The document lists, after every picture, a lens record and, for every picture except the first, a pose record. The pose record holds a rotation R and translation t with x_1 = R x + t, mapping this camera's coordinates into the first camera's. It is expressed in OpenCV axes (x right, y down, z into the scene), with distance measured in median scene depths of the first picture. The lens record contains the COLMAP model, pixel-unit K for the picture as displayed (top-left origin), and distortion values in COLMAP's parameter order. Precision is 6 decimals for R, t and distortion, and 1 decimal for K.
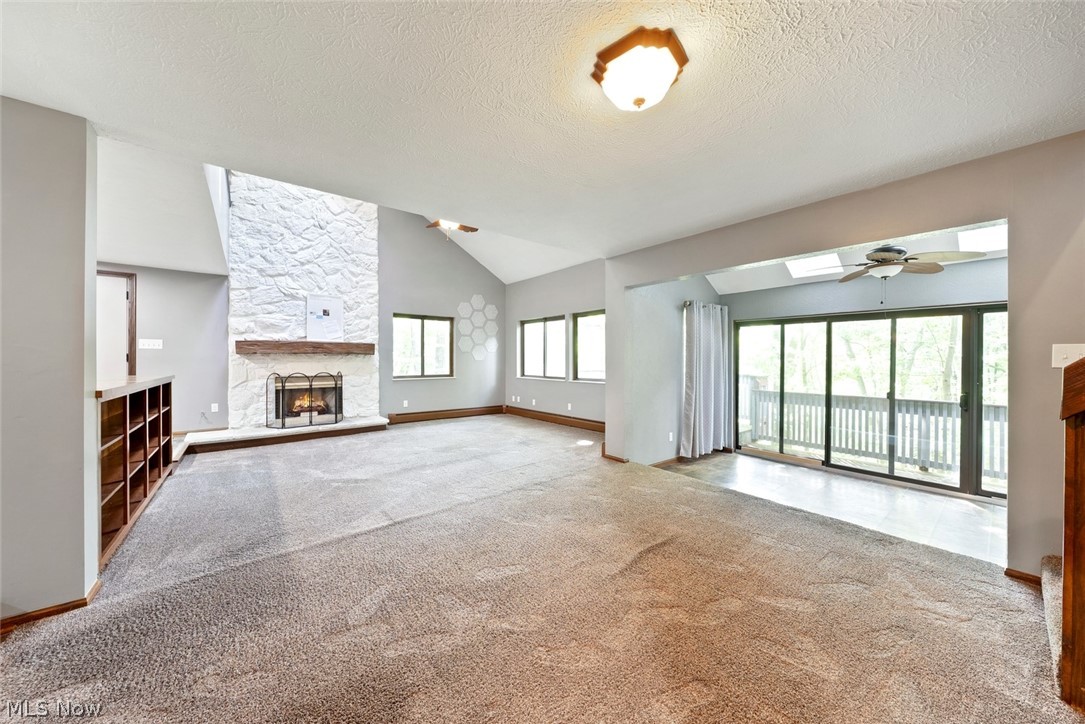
lens RADIAL K [[378.7, 0, 552.8], [0, 378.7, 360.9], [0, 0, 1]] dist [-0.005111, 0.000595]
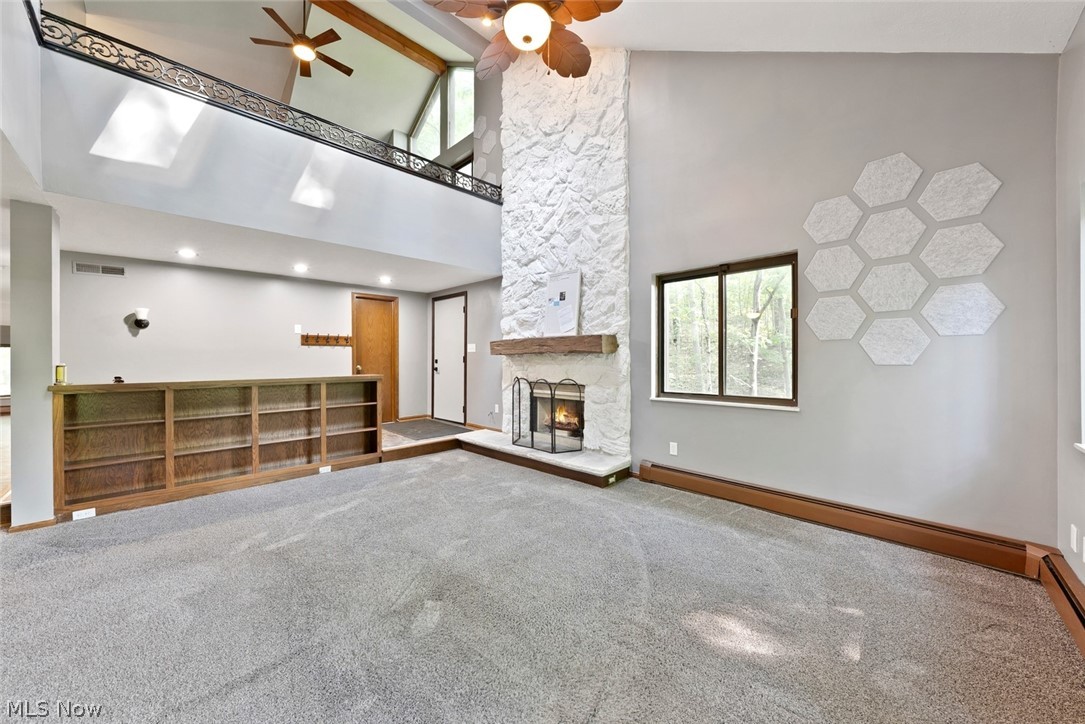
lens RADIAL K [[378.7, 0, 541.0], [0, 378.7, 360.5], [0, 0, 1]] dist [-0.005111, 0.000595]
pose [[0.101050, -0.000148, -0.994881, 0.115993], [-0.002525, 0.999997, -0.000405, -0.004758], [0.994878, 0.002553, 0.101050, 0.905651]]
